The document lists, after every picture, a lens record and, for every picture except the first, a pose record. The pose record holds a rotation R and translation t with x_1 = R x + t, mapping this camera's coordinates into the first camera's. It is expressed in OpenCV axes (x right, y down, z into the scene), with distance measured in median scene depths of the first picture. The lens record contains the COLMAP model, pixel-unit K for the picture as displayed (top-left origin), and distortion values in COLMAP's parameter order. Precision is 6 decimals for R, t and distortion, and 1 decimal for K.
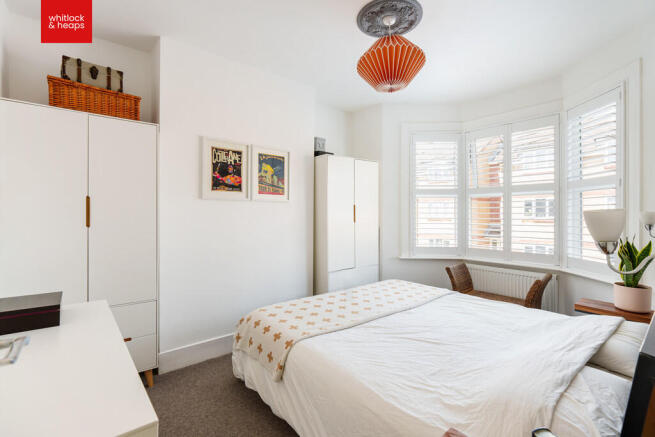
lens RADIAL K [[294.6, 0, 320.0], [0, 294.6, 205.2], [0, 0, 1]] dist [-0.001169, 0.000194]
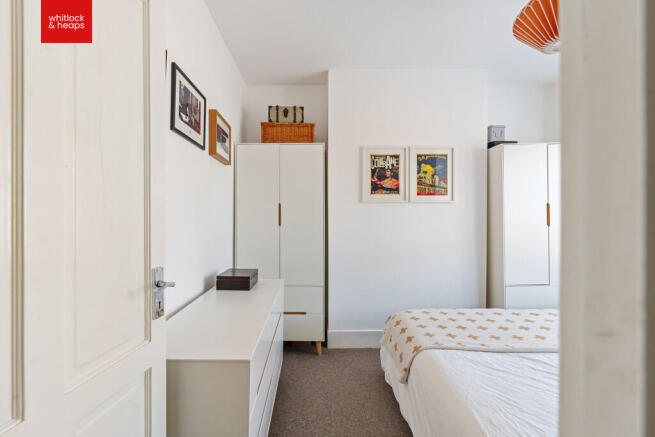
lens RADIAL K [[294.6, 0, 320.0], [0, 294.6, 205.2], [0, 0, 1]] dist [-0.001169, 0.000194]
pose [[0.776475, -0.026561, -0.629588, 0.174248], [0.020990, 0.999647, -0.016286, 0.004036], [0.629799, -0.000569, 0.776758, 0.030009]]
